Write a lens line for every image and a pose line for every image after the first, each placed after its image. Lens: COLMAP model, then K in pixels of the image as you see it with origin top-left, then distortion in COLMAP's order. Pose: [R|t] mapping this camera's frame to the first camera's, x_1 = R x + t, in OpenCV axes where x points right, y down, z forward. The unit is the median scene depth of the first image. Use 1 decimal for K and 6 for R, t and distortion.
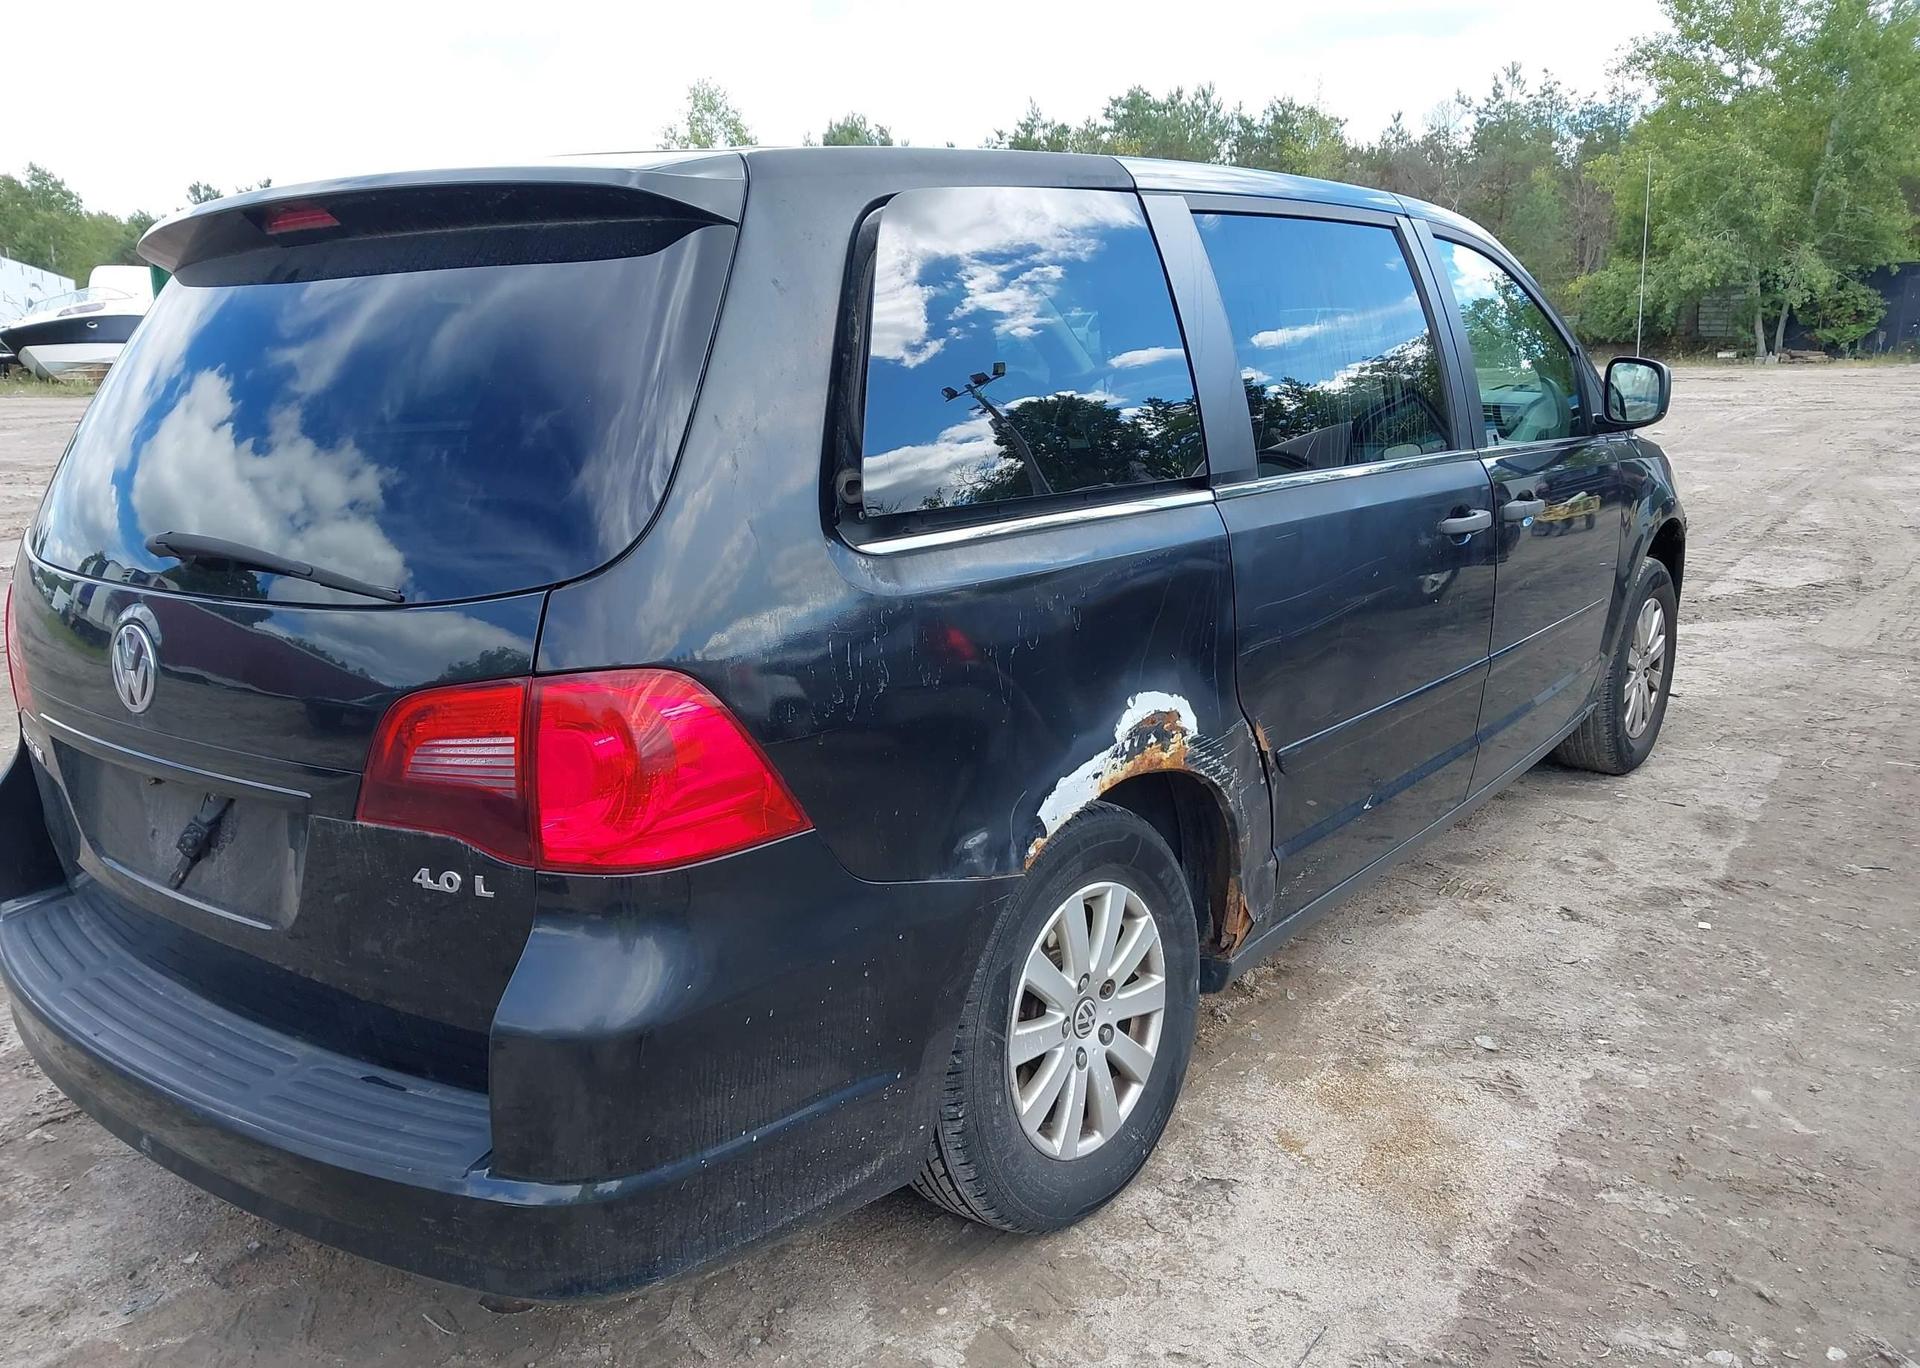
lens RADIAL K [[1525.9, 0, 957.9], [0, 1525.9, 698.0], [0, 0, 1]] dist [0.010129, -0.002445]
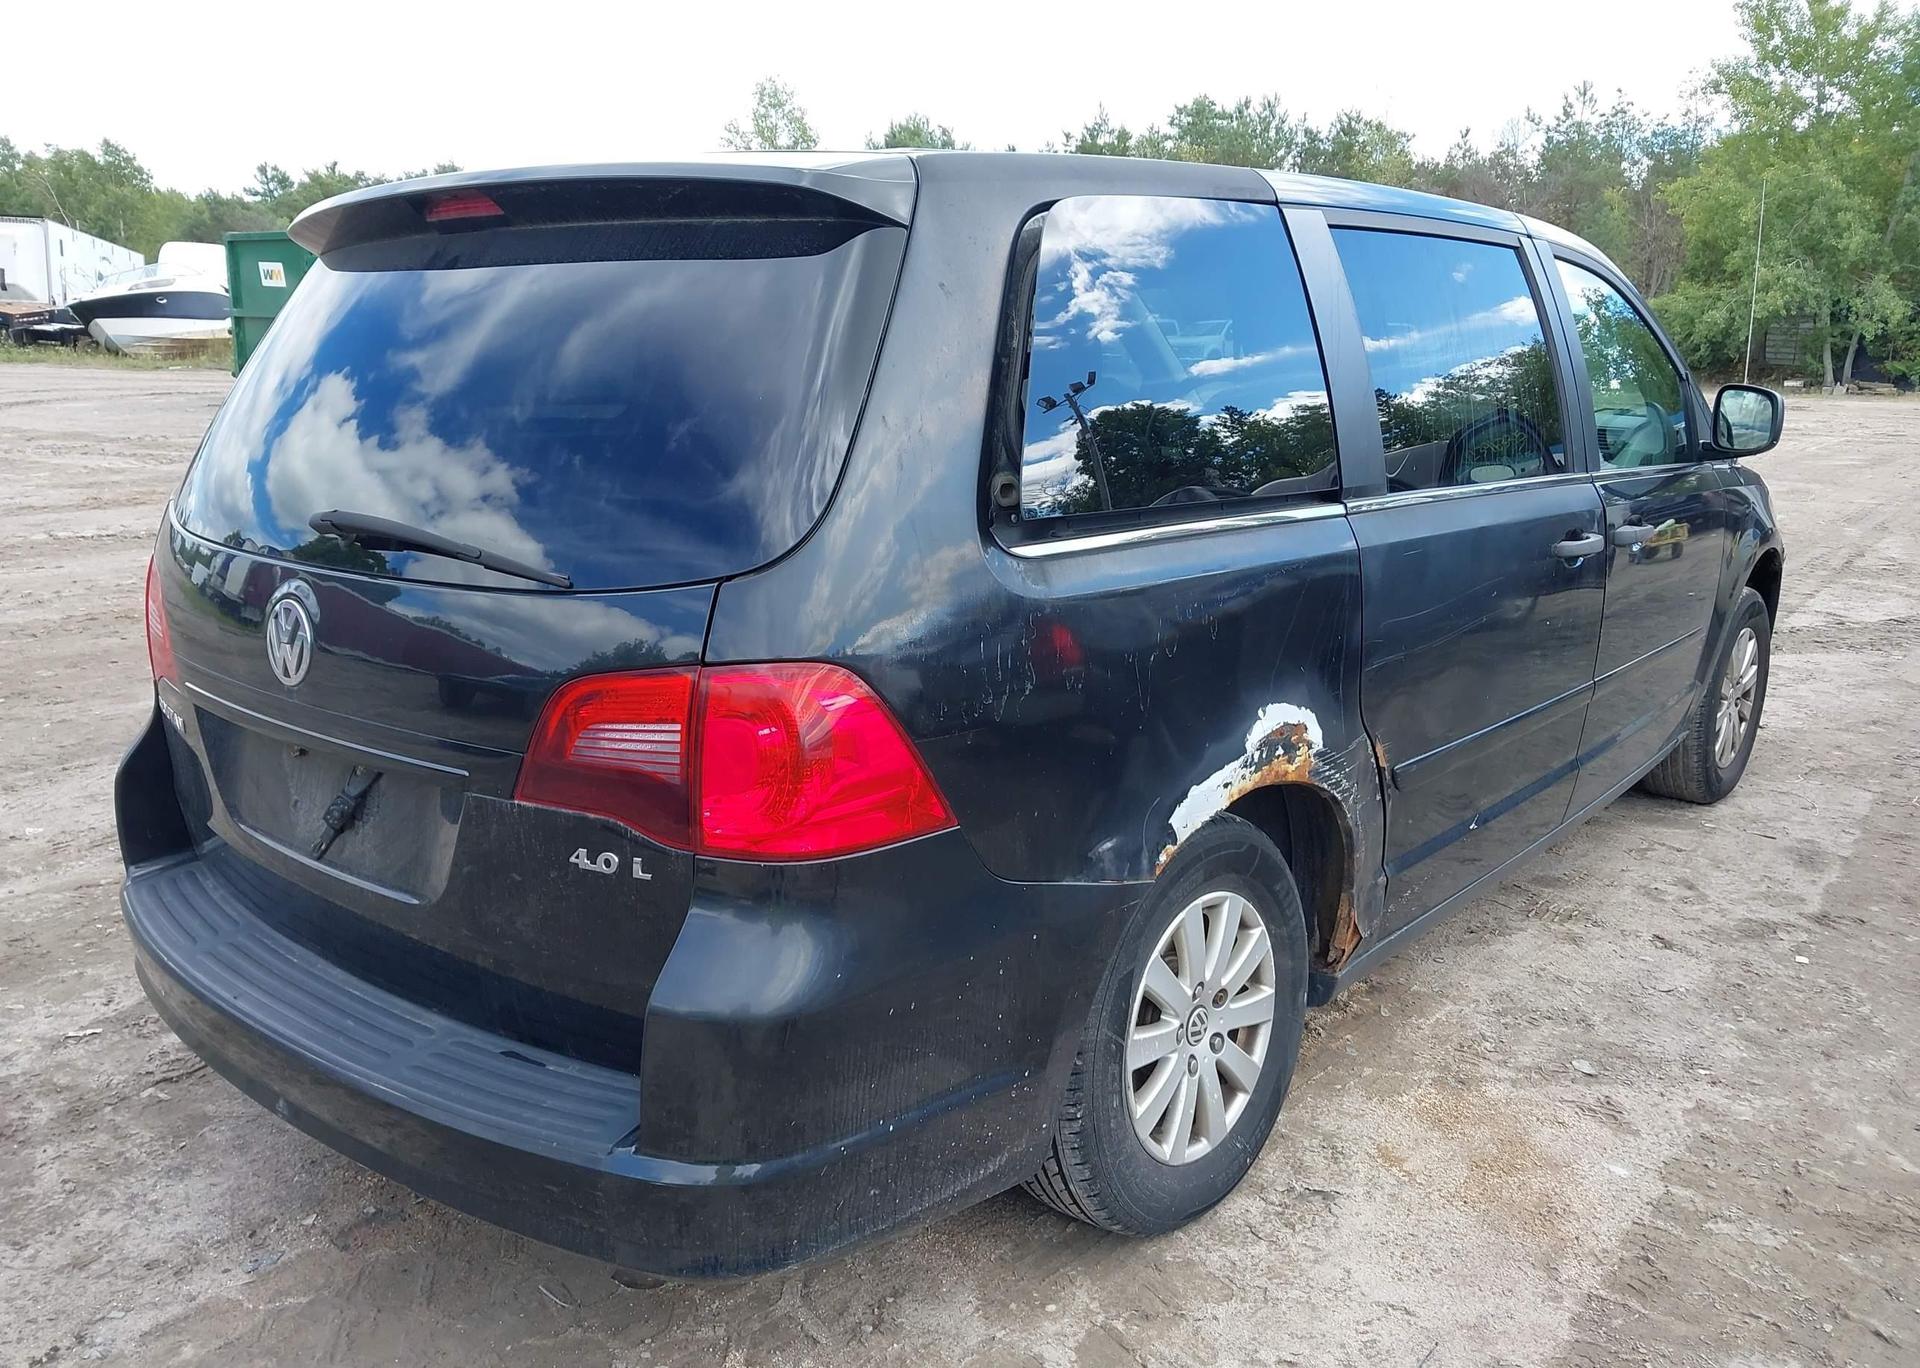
lens RADIAL K [[1525.9, 0, 958.5], [0, 1525.9, 699.5], [0, 0, 1]] dist [0.010129, -0.002445]
pose [[0.998945, 0.038728, -0.024679, -0.055632], [-0.038734, 0.999250, 0.000221, 0.001268], [0.024669, 0.000736, 0.999695, -0.010161]]
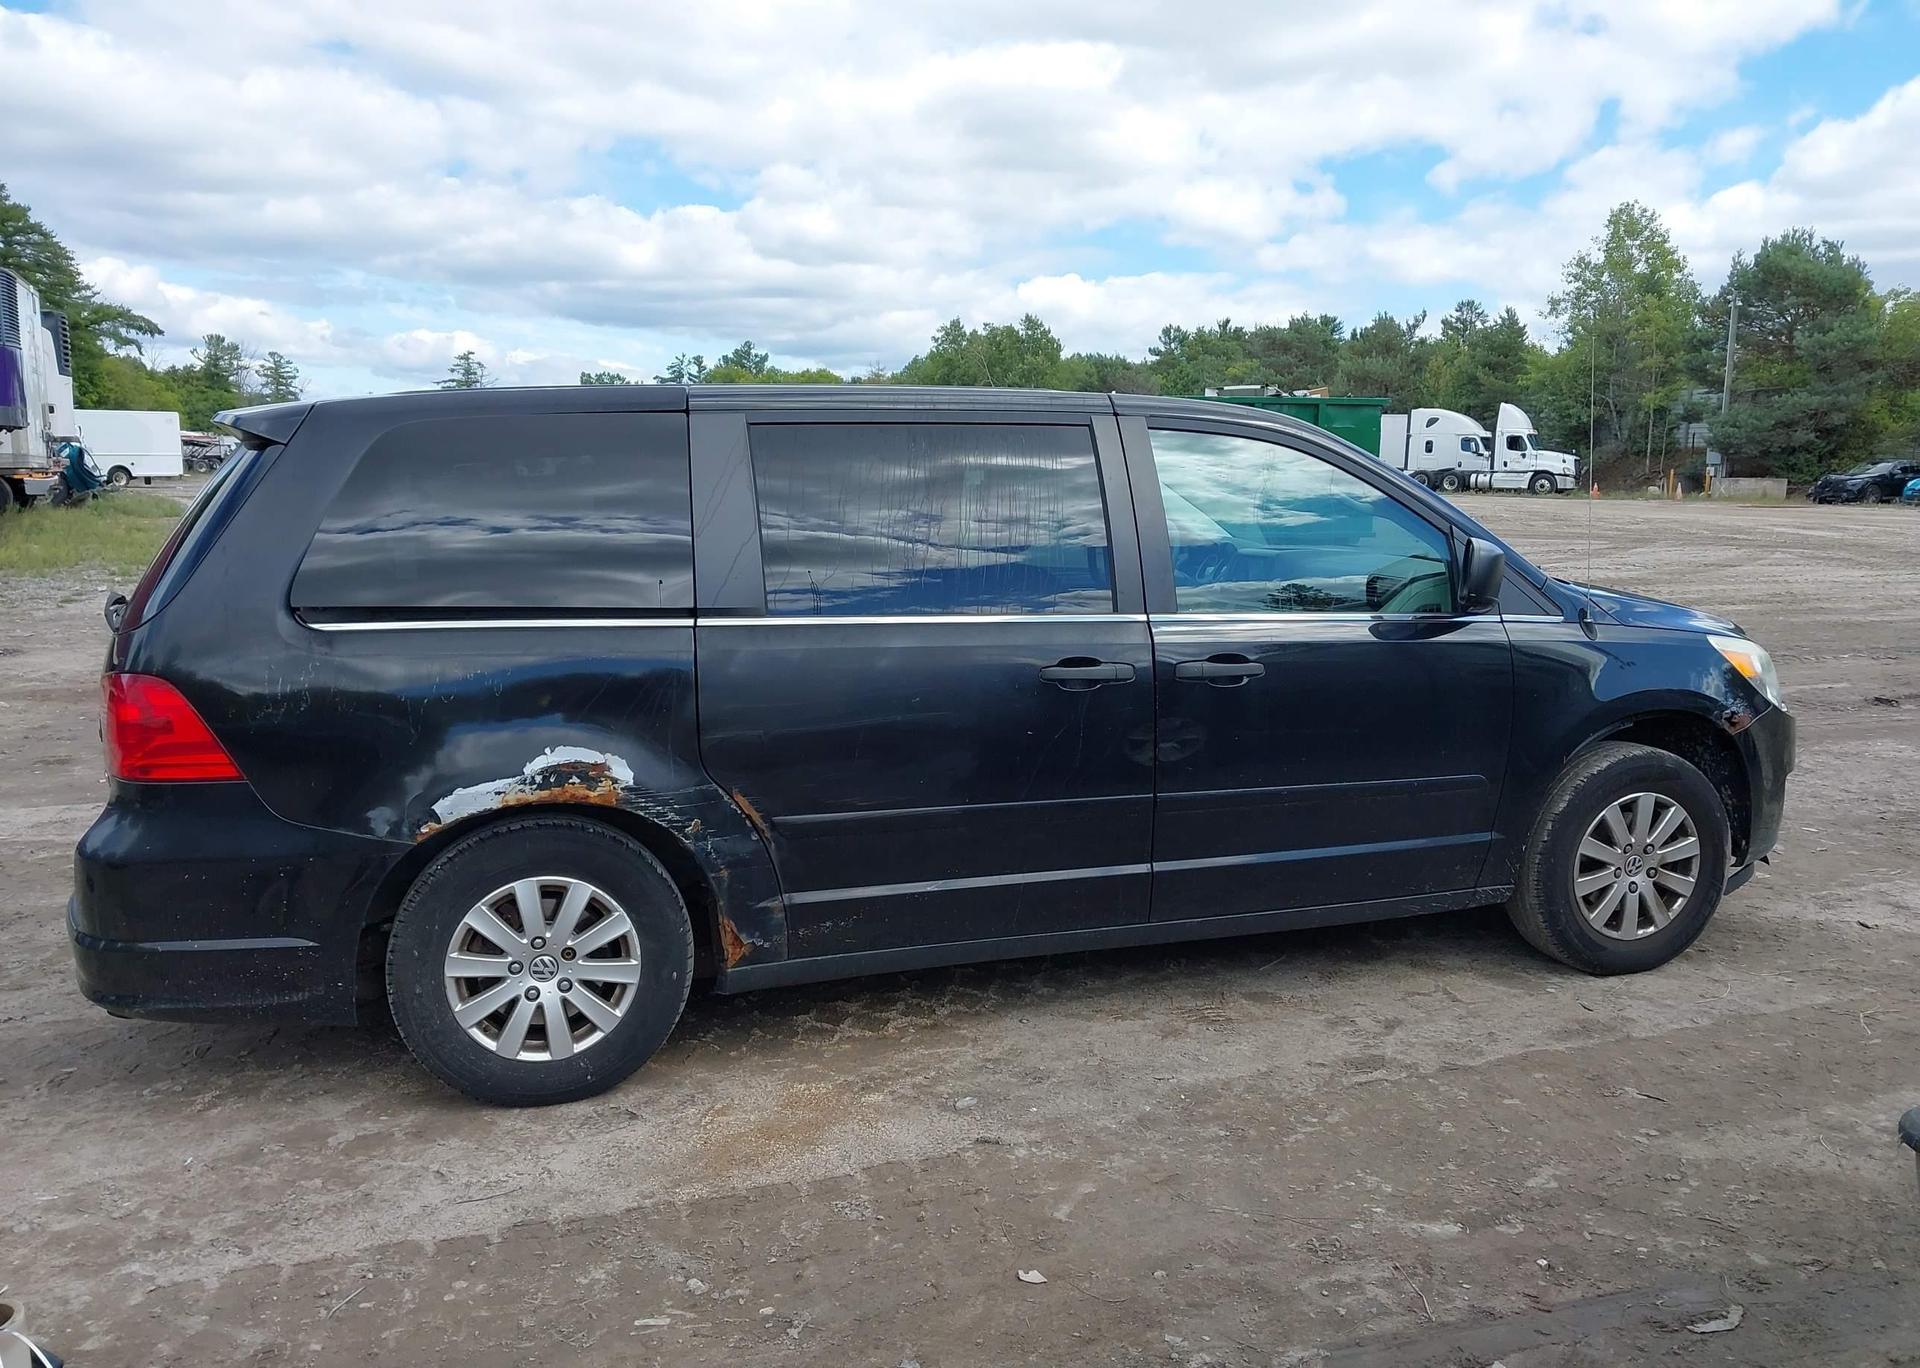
lens RADIAL K [[1525.9, 0, 912.1], [0, 1525.9, 674.4], [0, 0, 1]] dist [0.010129, -0.002445]
pose [[0.826637, 0.094606, -0.554727, 1.127081], [-0.146902, 0.987865, -0.050433, -0.044529], [0.543224, 0.123180, 0.830503, -0.056255]]
